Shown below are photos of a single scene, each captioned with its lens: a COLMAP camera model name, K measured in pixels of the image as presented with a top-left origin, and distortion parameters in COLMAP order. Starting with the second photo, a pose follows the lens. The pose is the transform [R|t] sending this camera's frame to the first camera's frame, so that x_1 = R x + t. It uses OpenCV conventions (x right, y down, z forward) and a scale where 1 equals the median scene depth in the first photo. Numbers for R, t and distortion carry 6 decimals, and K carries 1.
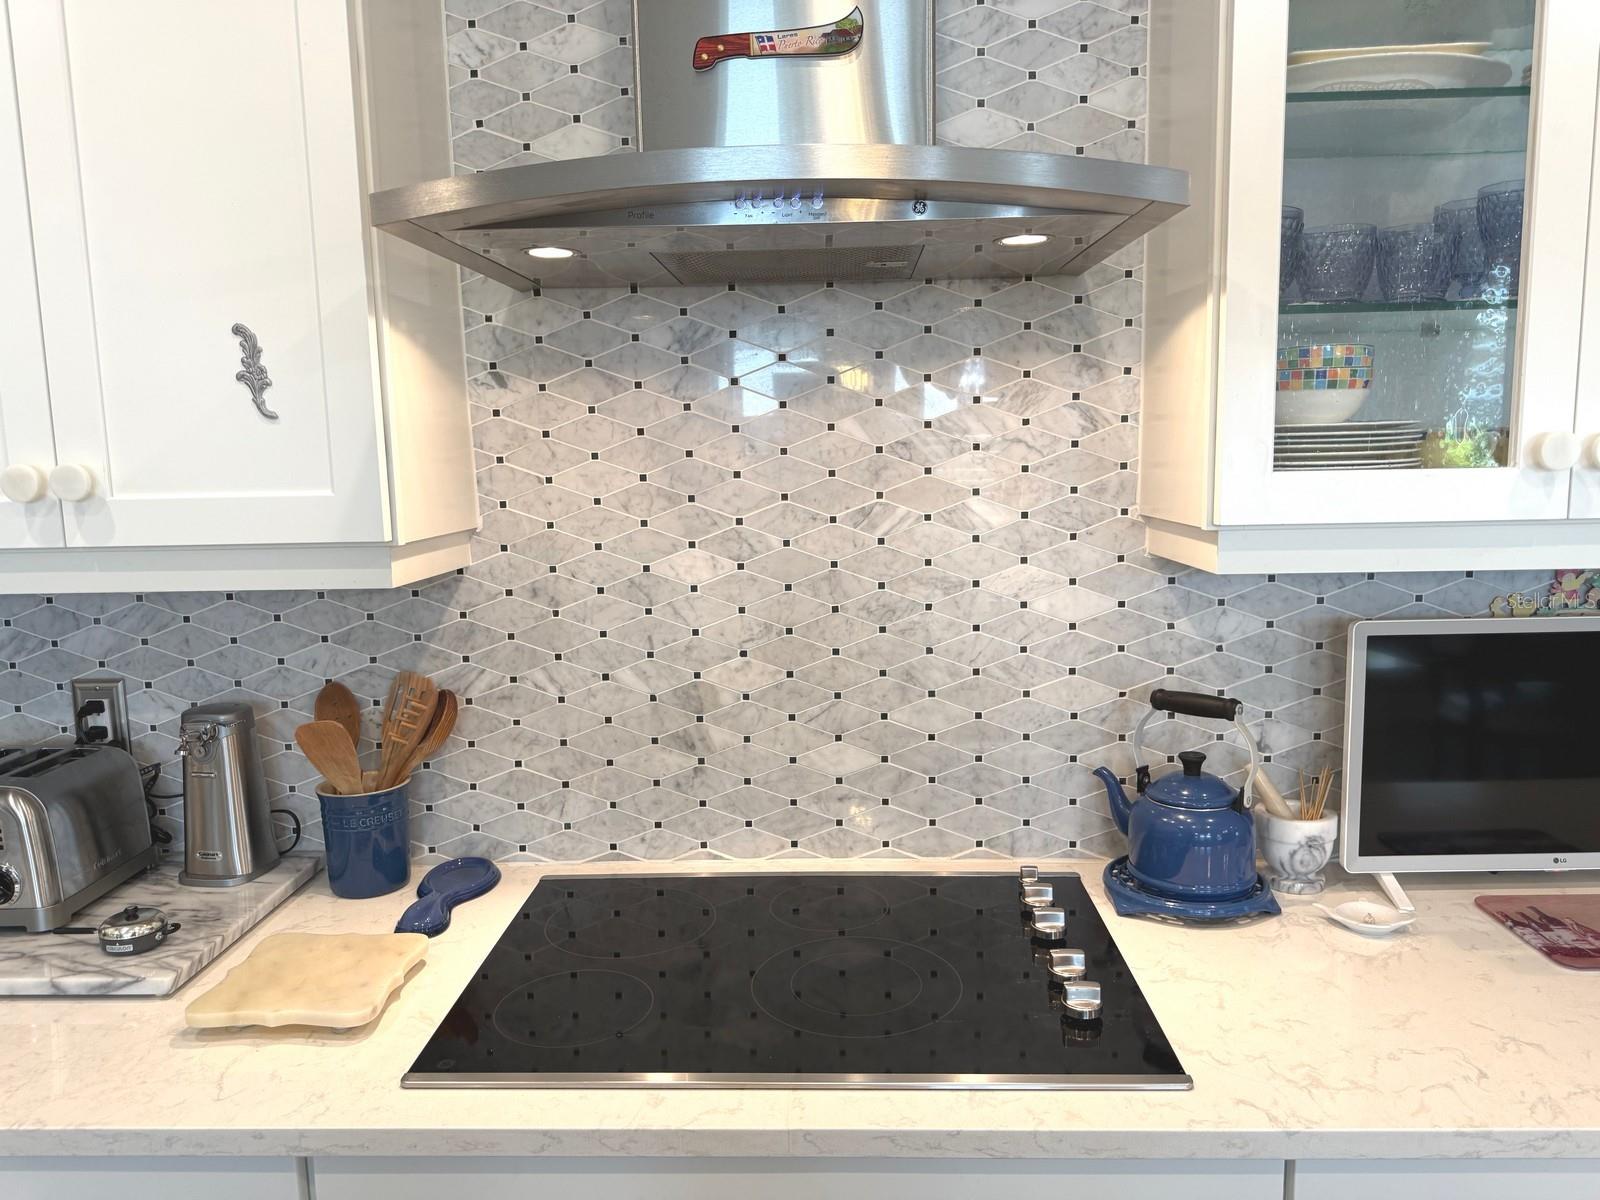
lens RADIAL K [[1125.8, 0, 798.4], [0, 1125.8, 603.7], [0, 0, 1]] dist [0.055669, -0.054630]
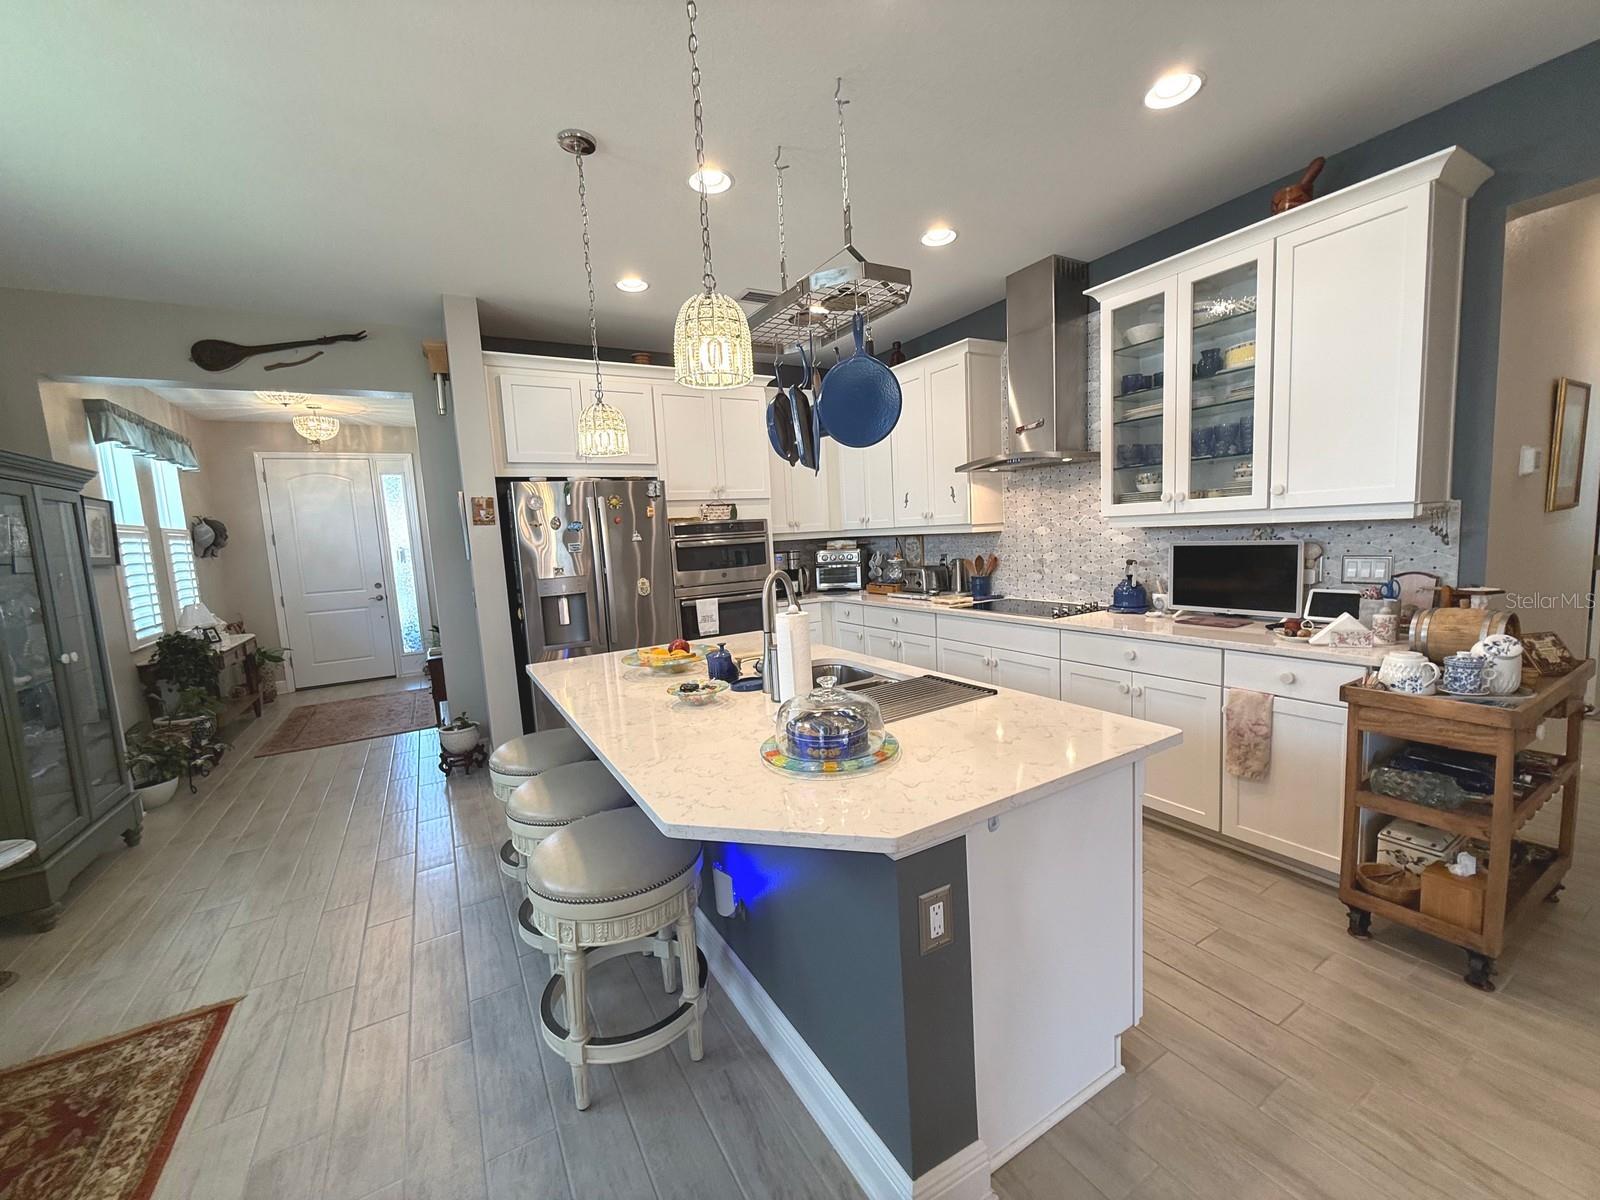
lens RADIAL K [[641.5, 0, 802.4], [0, 641.5, 600.2], [0, 0, 1]] dist [-0.000788, 0.000364]
pose [[0.539267, 0.085260, -0.837808, 1.535904], [-0.077802, 0.995651, 0.051245, 0.183935], [0.838533, 0.037549, 0.543555, -1.138495]]
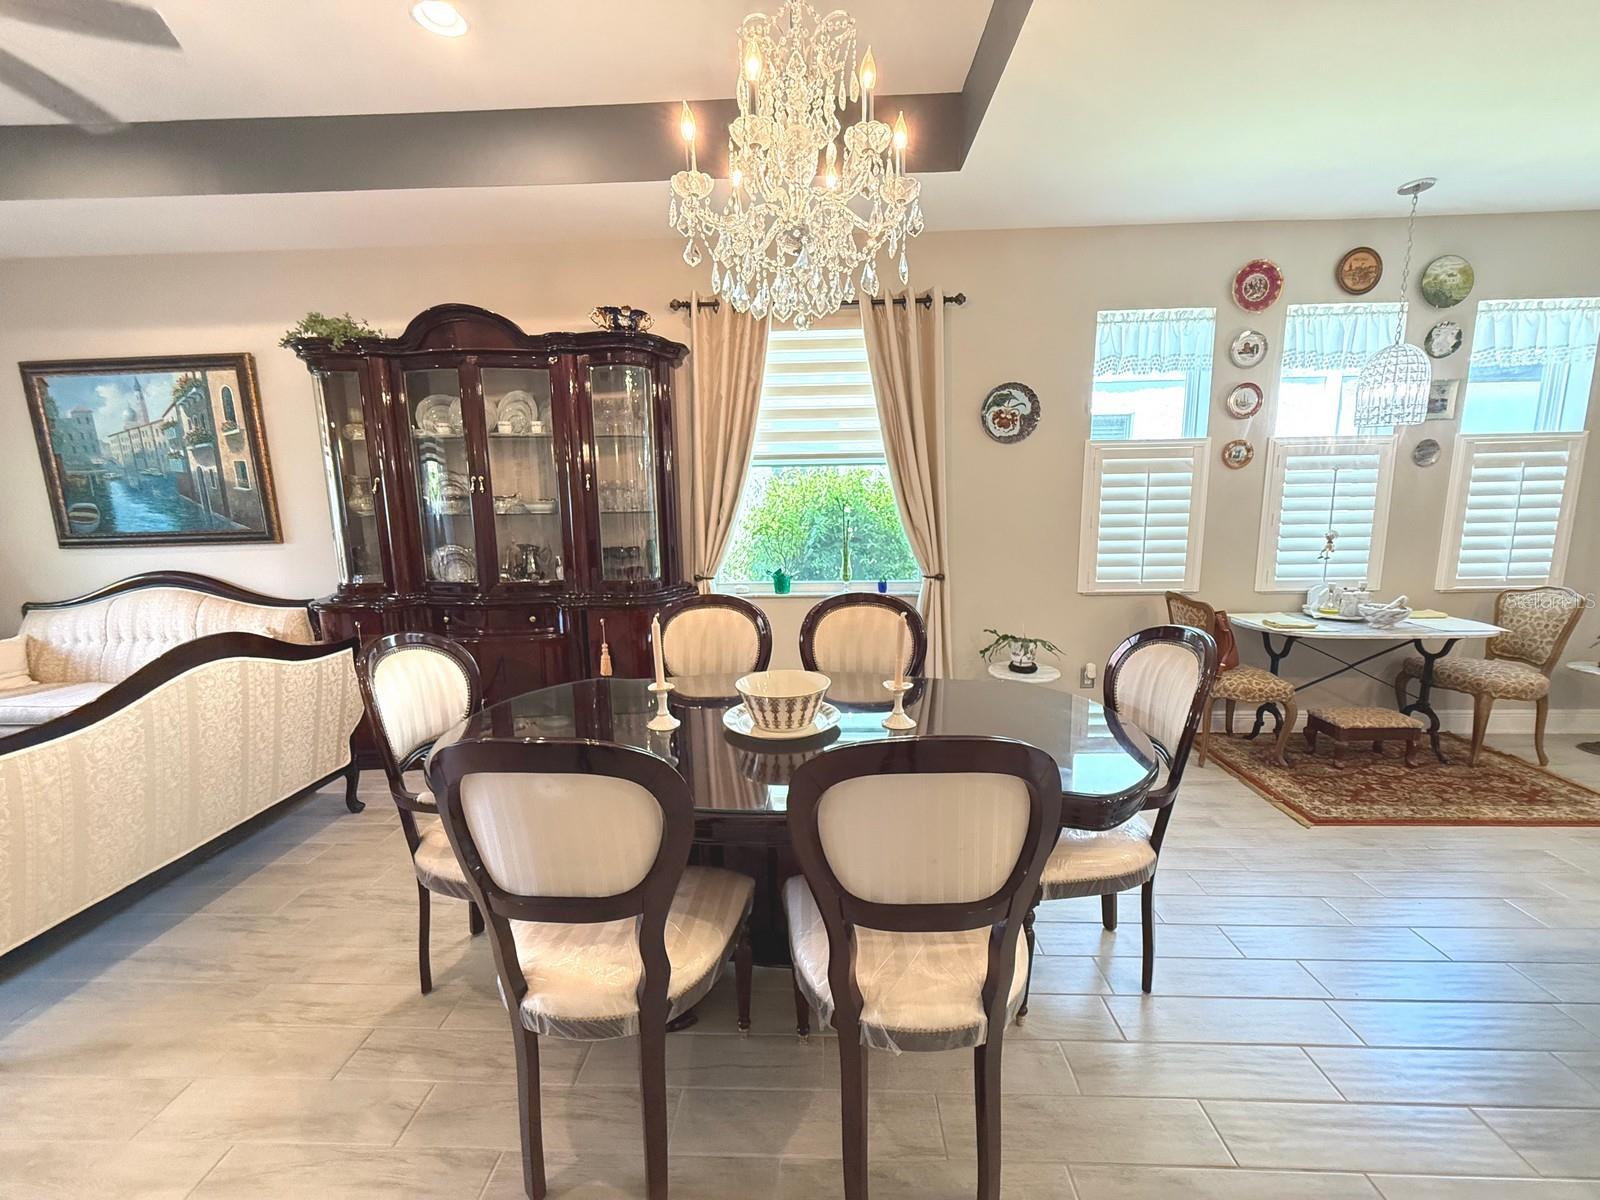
lens RADIAL K [[641.5, 0, 805.7], [0, 641.5, 603.4], [0, 0, 1]] dist [-0.000788, 0.000364]
pose [[-0.999250, 0.038350, 0.005270, 2.161201], [0.038186, 0.954228, 0.296633, 0.010622], [0.006347, 0.296612, -0.954977, 0.060098]]
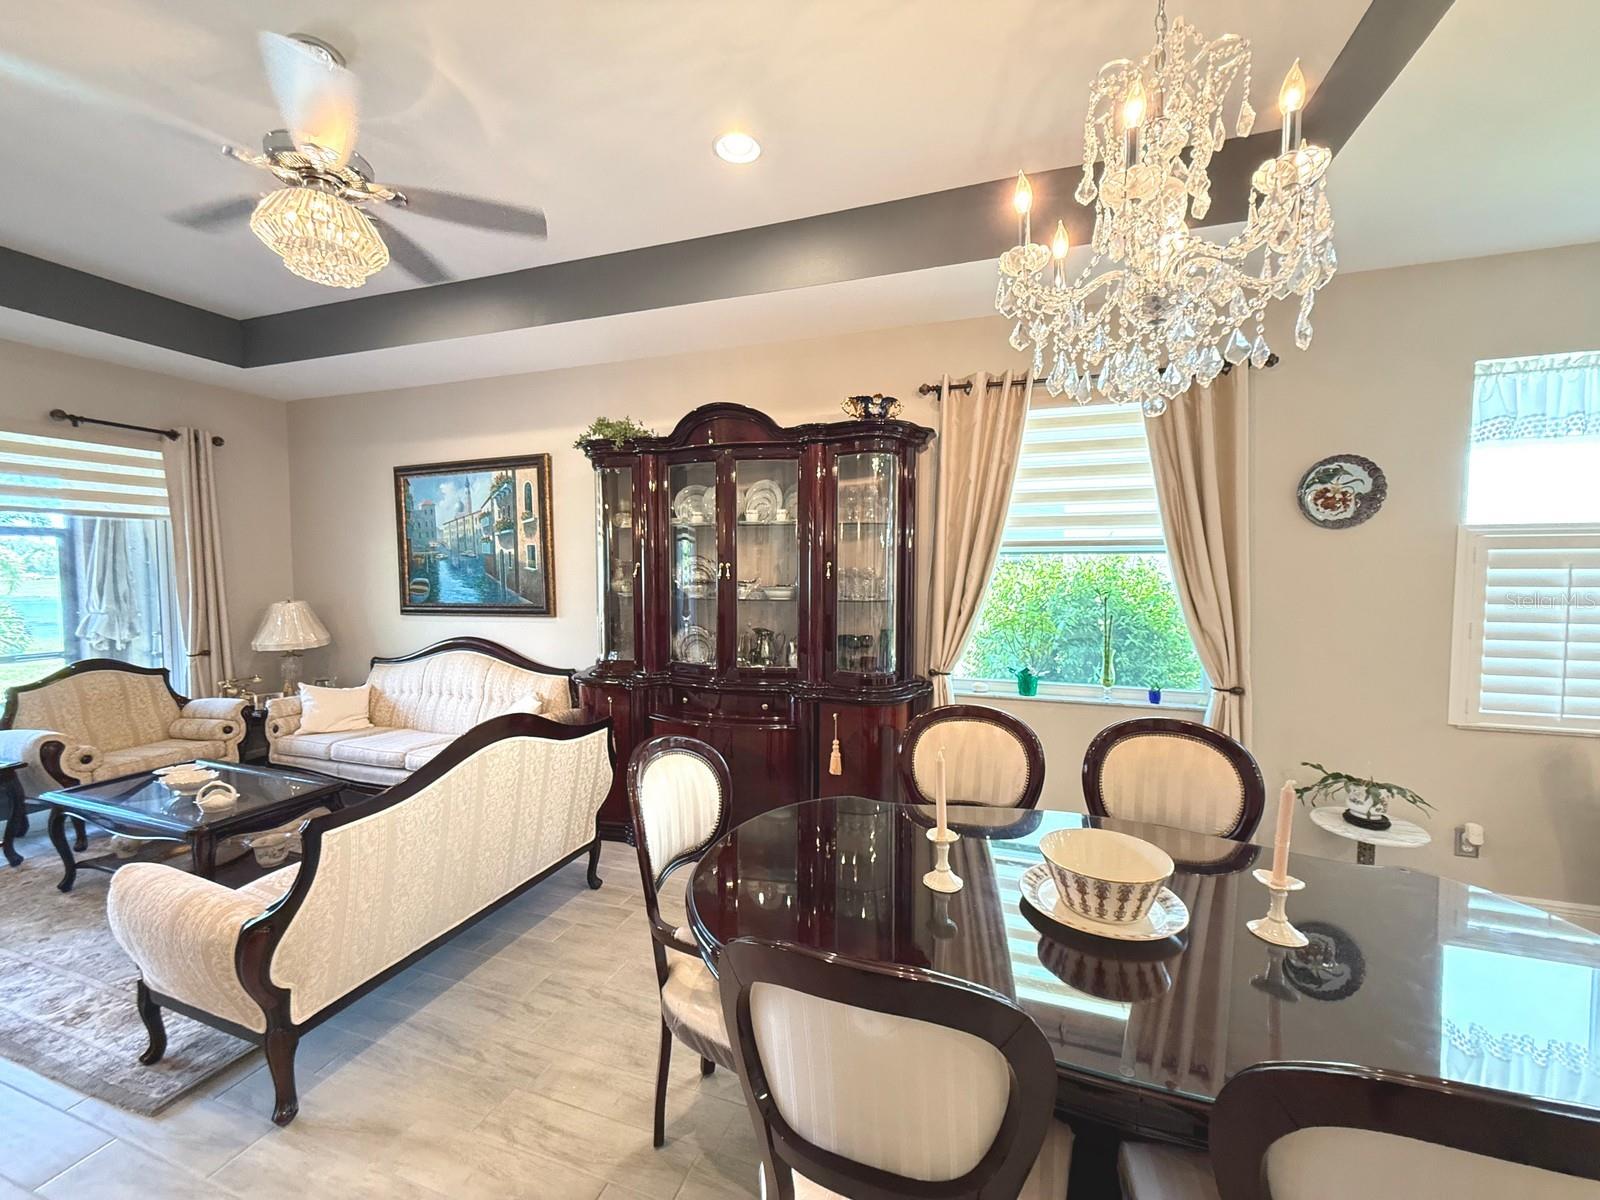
lens RADIAL K [[641.5, 0, 804.2], [0, 641.5, 602.7], [0, 0, 1]] dist [-0.000788, 0.000364]
pose [[-0.956403, 0.007755, 0.291948, 2.346515], [0.062364, 0.982014, 0.178213, -0.040425], [-0.285315, 0.188651, -0.939684, -0.101651]]
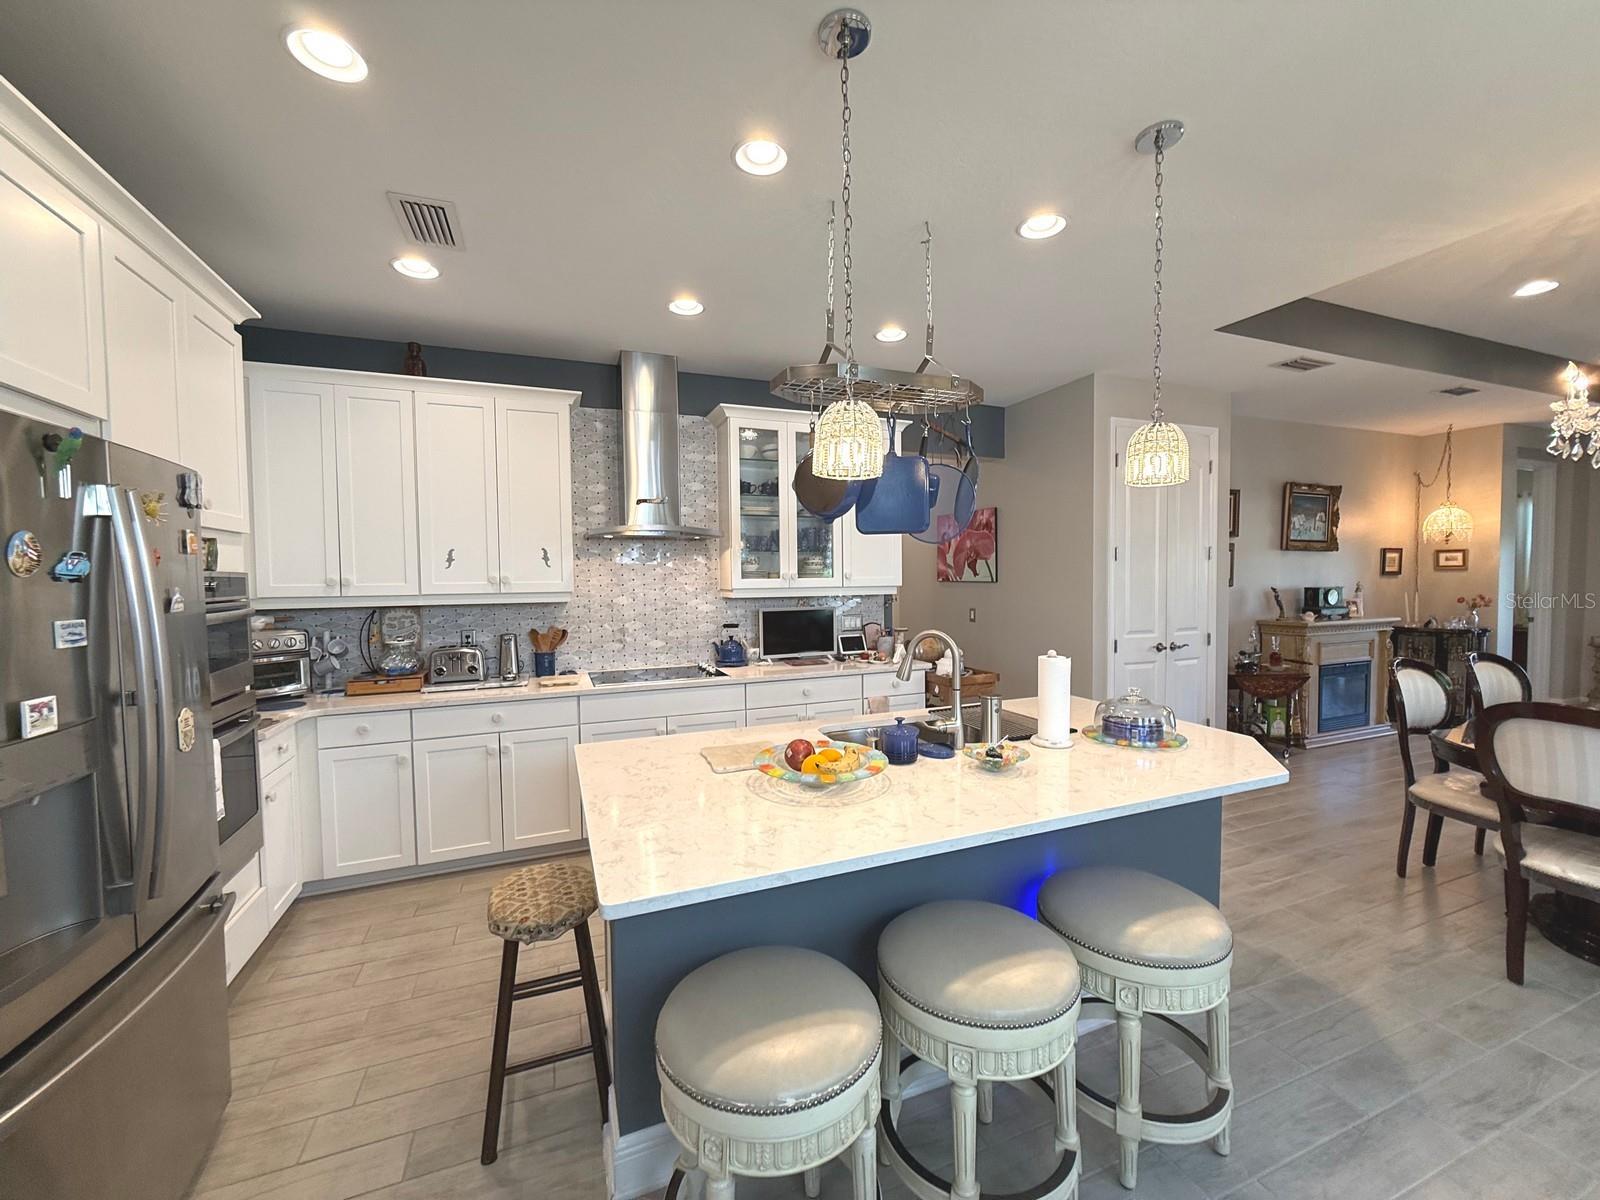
lens RADIAL K [[641.5, 0, 801.4], [0, 641.5, 606.3], [0, 0, 1]] dist [-0.000788, 0.000364]
pose [[0.914764, -0.007628, 0.403917, -0.477902], [0.048178, 0.994746, -0.090325, 0.256358], [-0.401106, 0.102086, 0.910326, -1.602219]]
